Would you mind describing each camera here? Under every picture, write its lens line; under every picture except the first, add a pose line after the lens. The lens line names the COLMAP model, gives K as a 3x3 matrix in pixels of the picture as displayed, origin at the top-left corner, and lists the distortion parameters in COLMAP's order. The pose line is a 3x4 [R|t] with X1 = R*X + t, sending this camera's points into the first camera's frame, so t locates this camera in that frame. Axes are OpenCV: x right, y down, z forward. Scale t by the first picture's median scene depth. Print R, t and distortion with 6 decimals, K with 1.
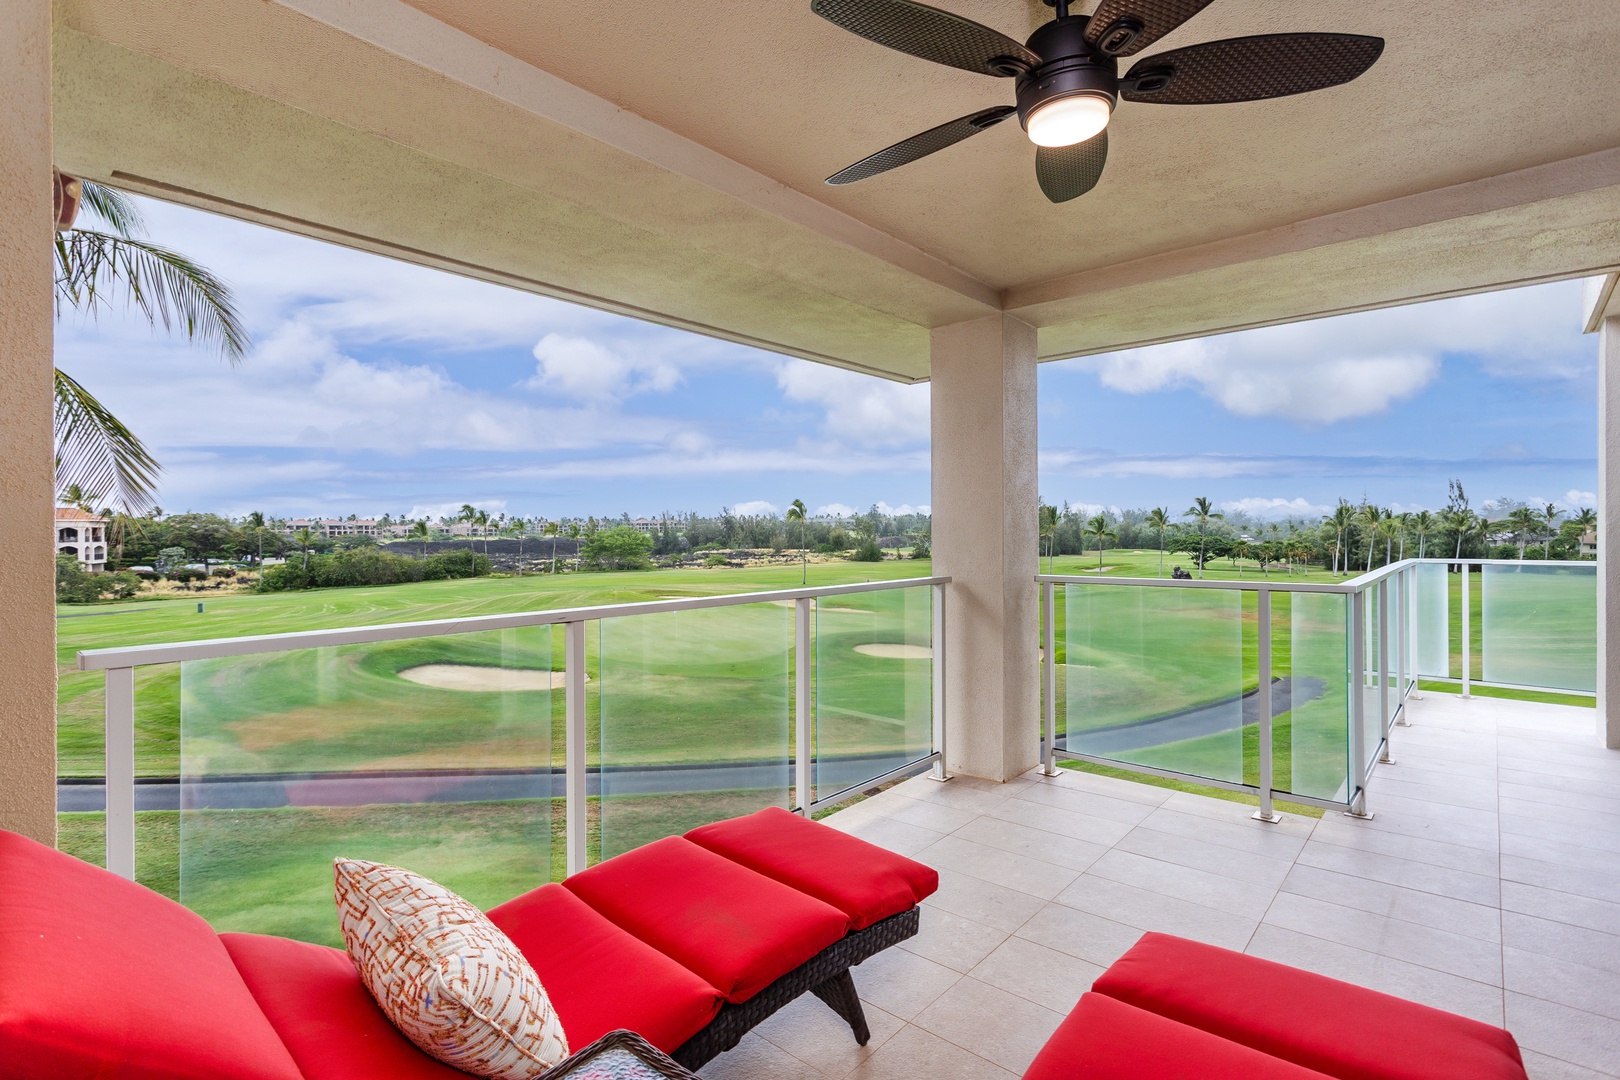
lens RADIAL K [[779.1, 0, 806.6], [0, 779.1, 541.2], [0, 0, 1]] dist [-0.003919, 0.001250]
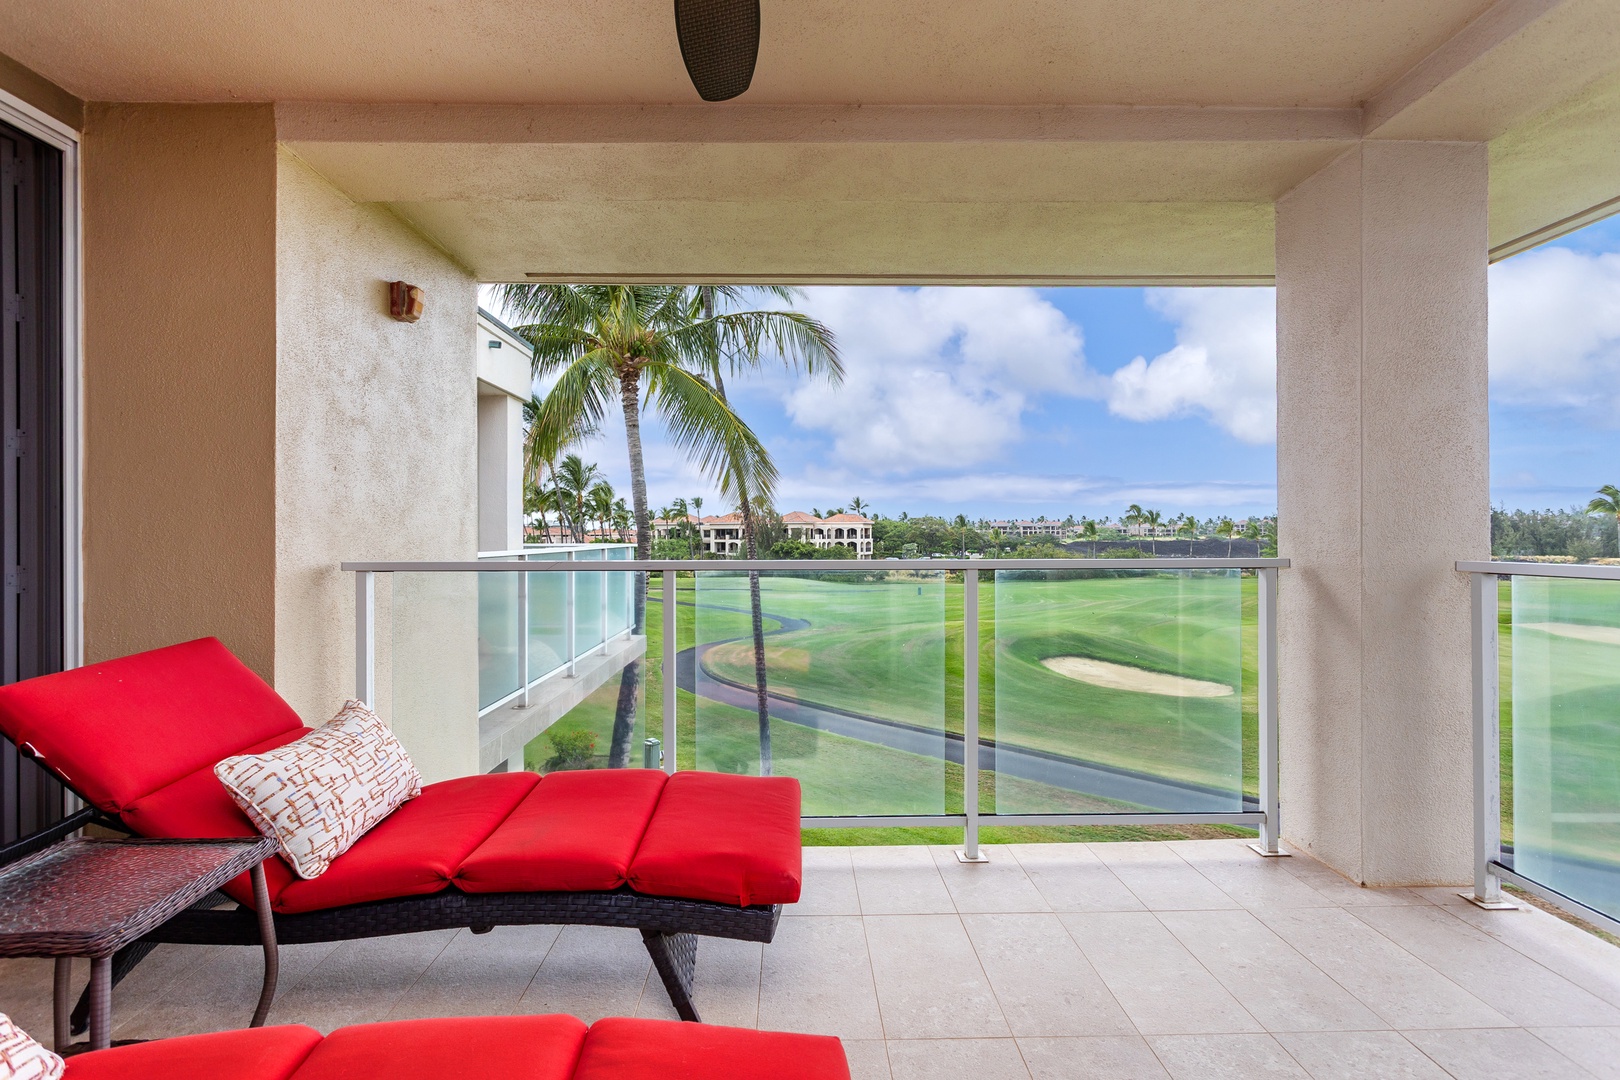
lens RADIAL K [[779.1, 0, 805.7], [0, 779.1, 544.8], [0, 0, 1]] dist [-0.003919, 0.001250]
pose [[0.669081, 0.013169, -0.743073, 0.044274], [-0.010784, 0.999910, 0.008011, 0.003423], [0.743112, 0.002653, 0.669162, 0.025566]]
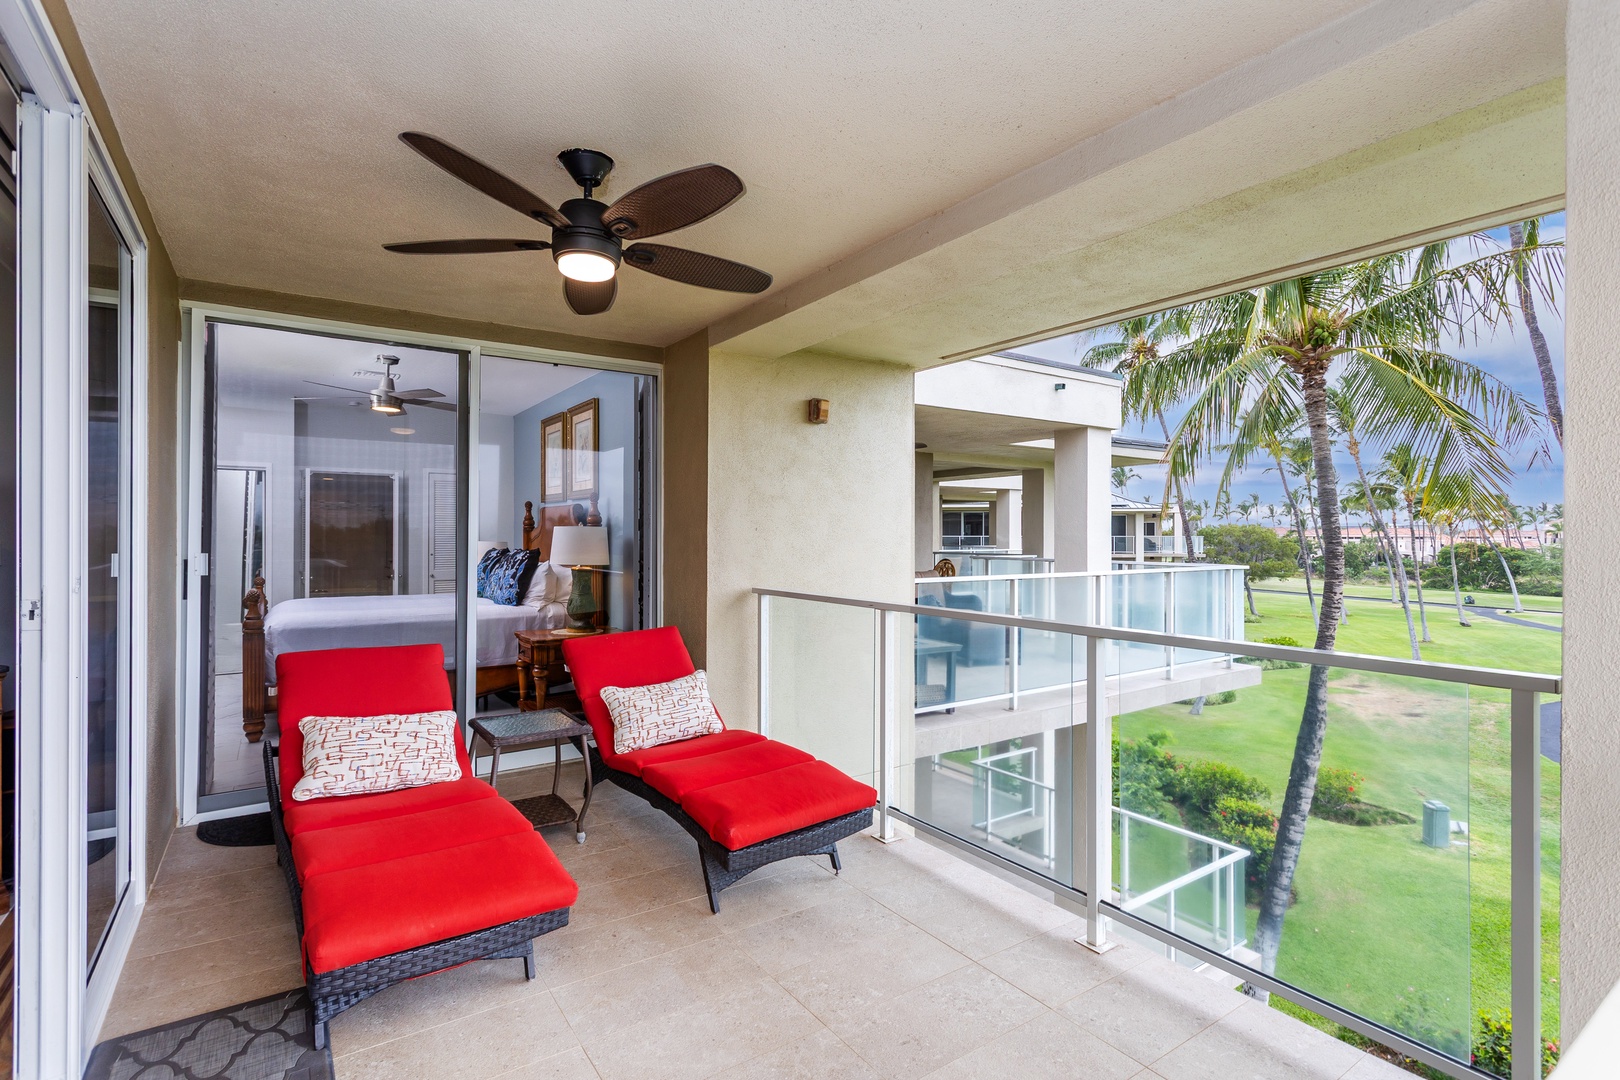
lens RADIAL K [[779.1, 0, 808.8], [0, 779.1, 537.0], [0, 0, 1]] dist [-0.003919, 0.001250]
pose [[-0.252812, 0.007358, -0.967488, 0.073741], [-0.011905, 0.999872, 0.010715, -0.002940], [0.967442, 0.014227, -0.252692, 0.080417]]
